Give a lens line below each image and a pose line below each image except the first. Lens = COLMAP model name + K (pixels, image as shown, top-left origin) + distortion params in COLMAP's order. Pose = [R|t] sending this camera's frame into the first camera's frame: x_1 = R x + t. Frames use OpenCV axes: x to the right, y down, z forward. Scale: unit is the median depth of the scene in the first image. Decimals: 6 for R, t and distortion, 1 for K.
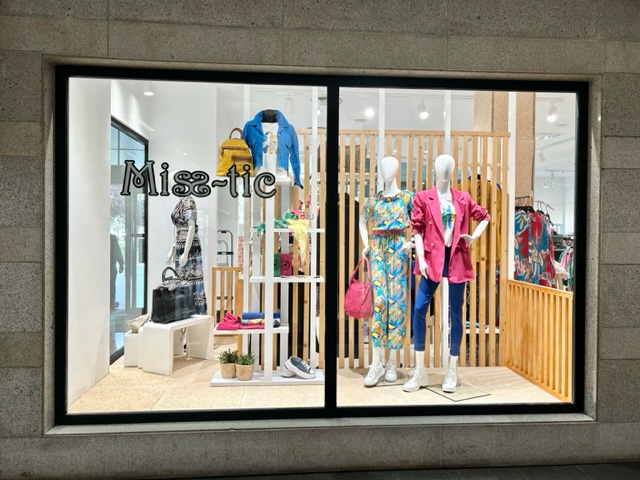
lens RADIAL K [[484.4, 0, 321.1], [0, 484.4, 238.7], [0, 0, 1]] dist [0.025730, -0.017234]
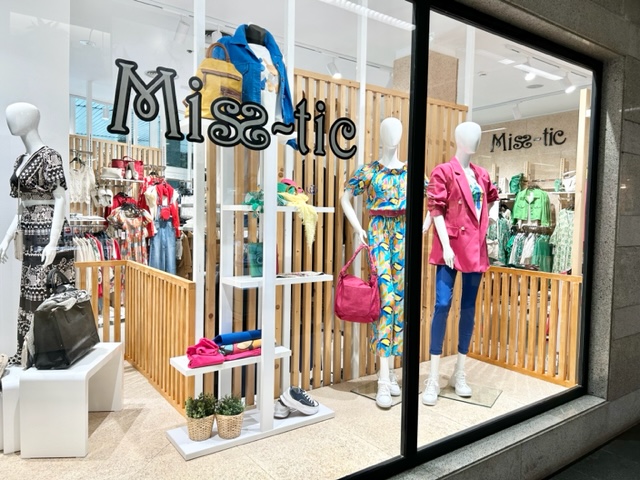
lens RADIAL K [[484.4, 0, 321.5], [0, 484.4, 241.3], [0, 0, 1]] dist [0.025730, -0.017234]
pose [[0.848231, -0.022583, 0.529145, -0.475982], [-0.005596, 0.998653, 0.051591, -0.008603], [-0.529597, -0.046721, 0.846962, 0.468790]]
